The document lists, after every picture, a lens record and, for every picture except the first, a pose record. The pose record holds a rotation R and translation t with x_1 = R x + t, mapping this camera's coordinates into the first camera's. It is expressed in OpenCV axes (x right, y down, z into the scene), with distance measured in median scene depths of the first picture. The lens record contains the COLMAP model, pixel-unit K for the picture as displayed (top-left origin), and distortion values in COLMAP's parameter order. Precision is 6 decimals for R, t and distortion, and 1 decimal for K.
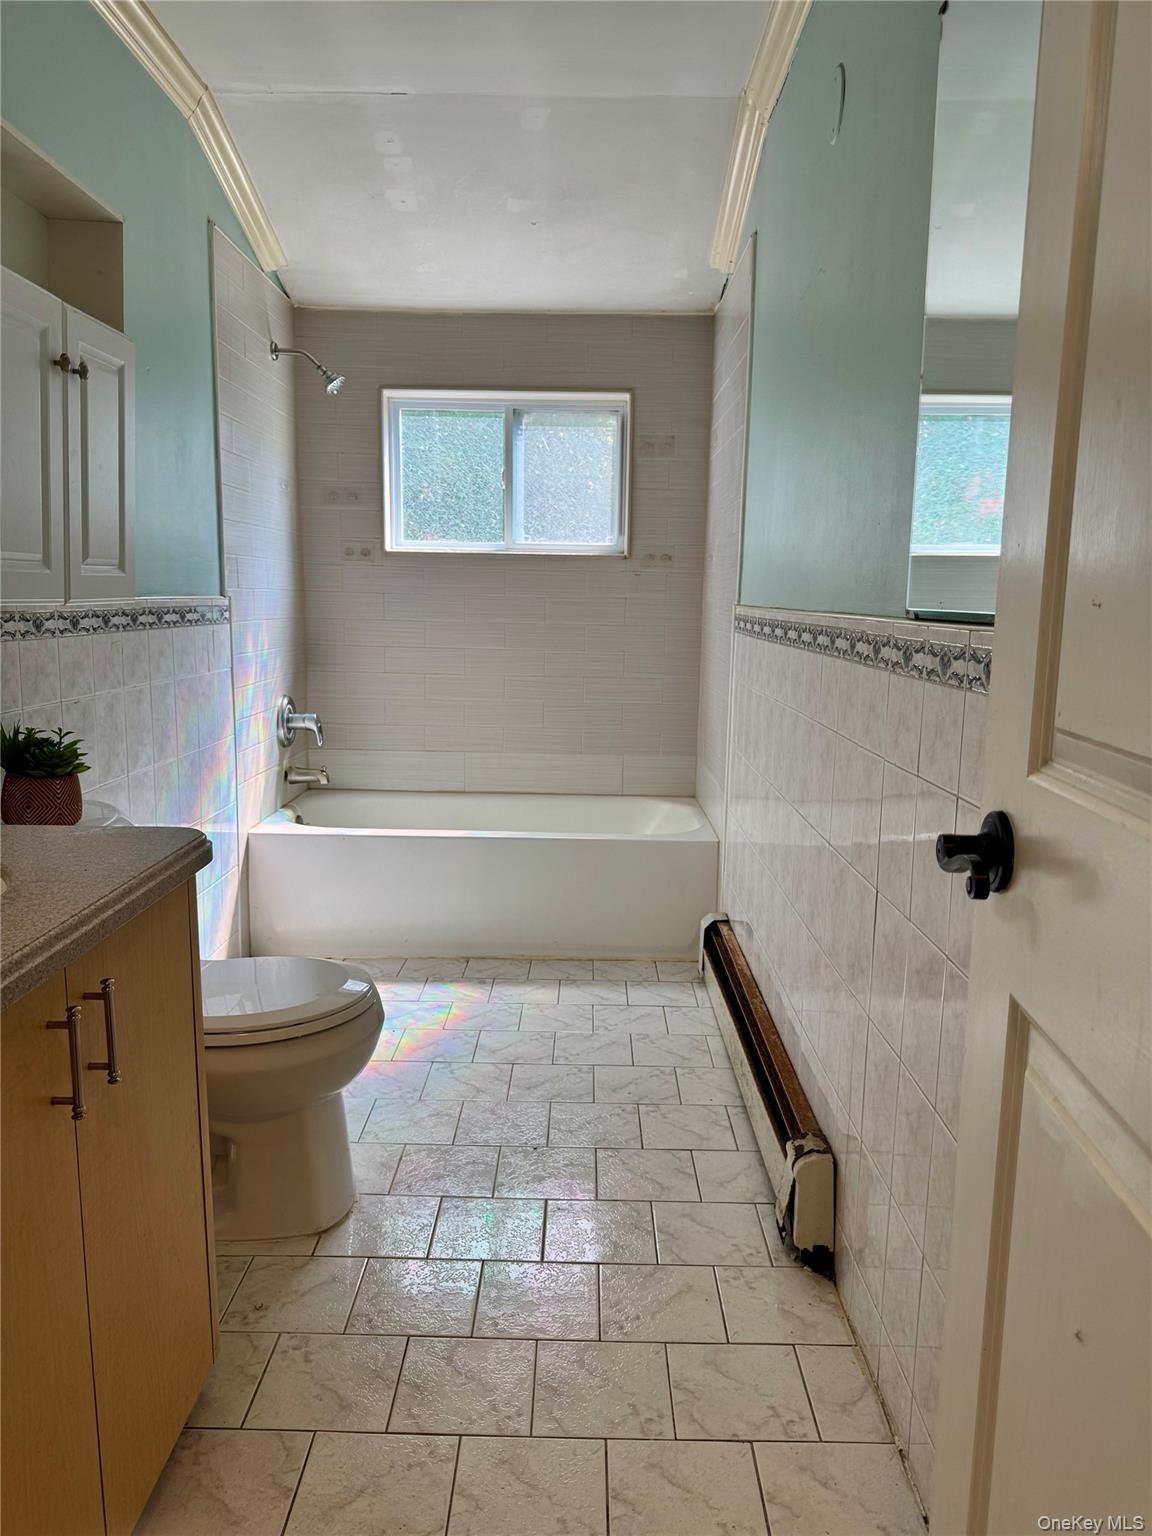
lens RADIAL K [[1085.0, 0, 576.3], [0, 1085.0, 766.7], [0, 0, 1]] dist [-0.004616, -0.002615]
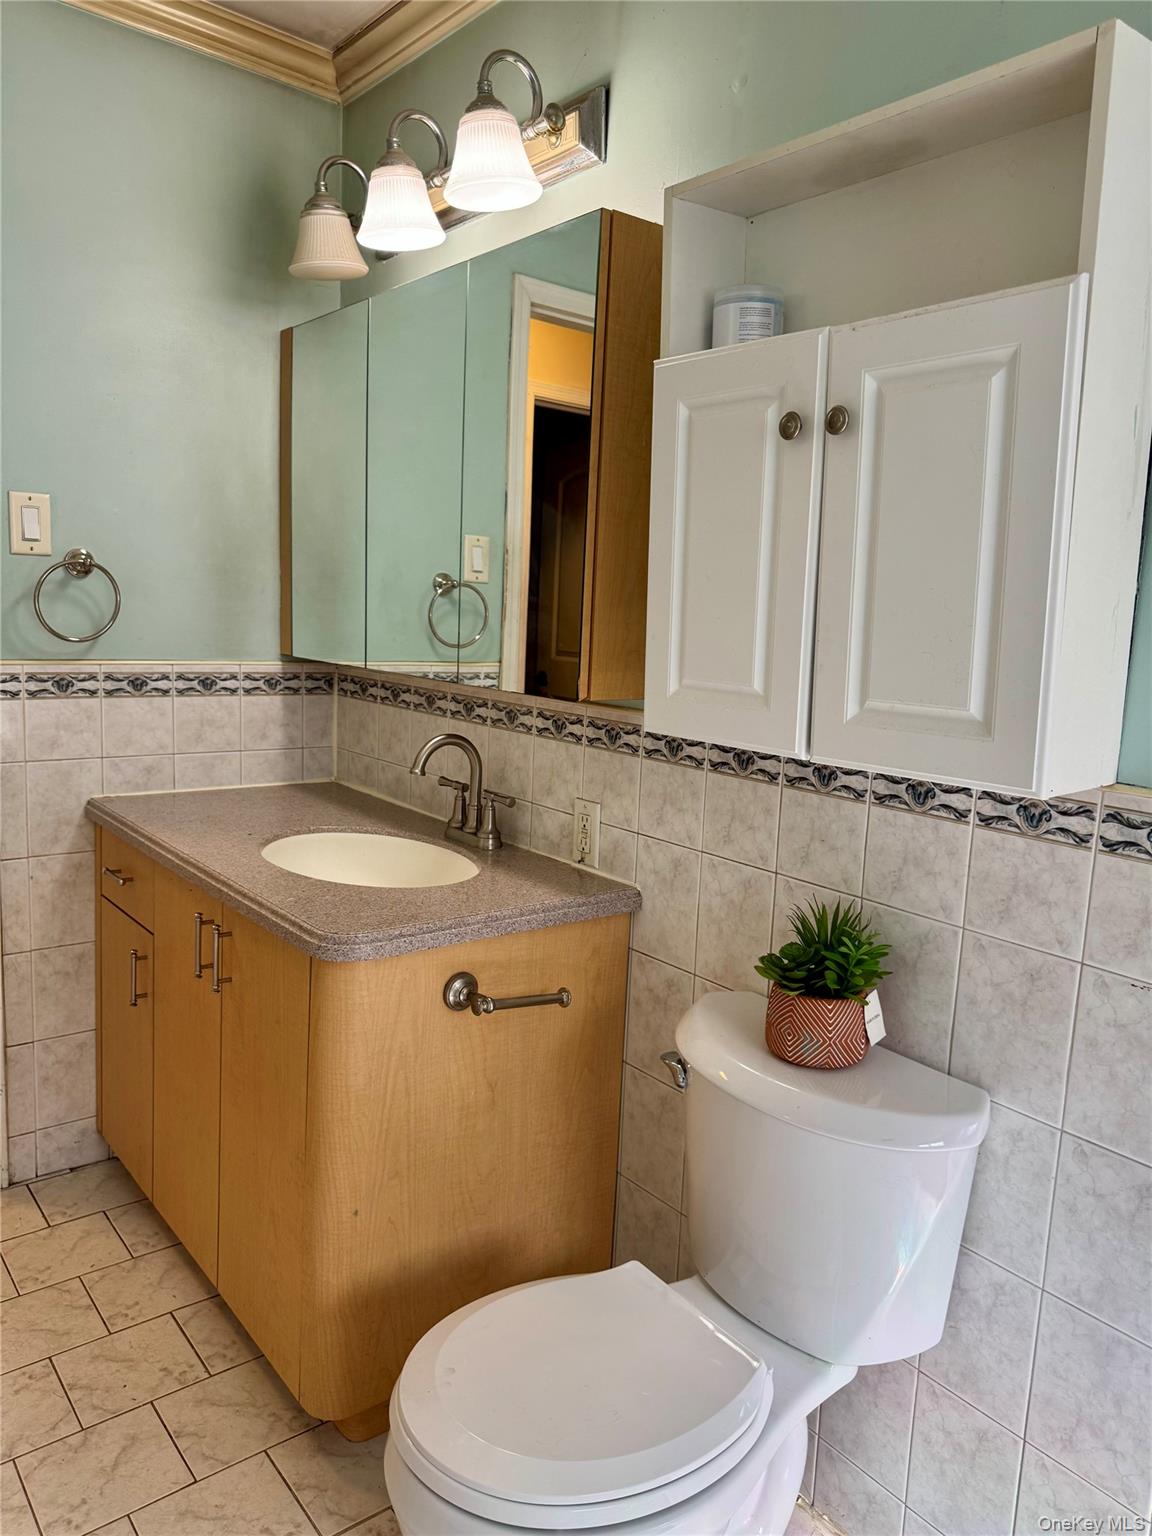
lens RADIAL K [[1085.0, 0, 576.4], [0, 1085.0, 765.5], [0, 0, 1]] dist [-0.004616, -0.002615]
pose [[-0.769095, 0.048631, -0.637282, 0.117708], [-0.153536, 0.953845, 0.258081, -0.400283], [0.620419, 0.296334, -0.726131, 1.860086]]
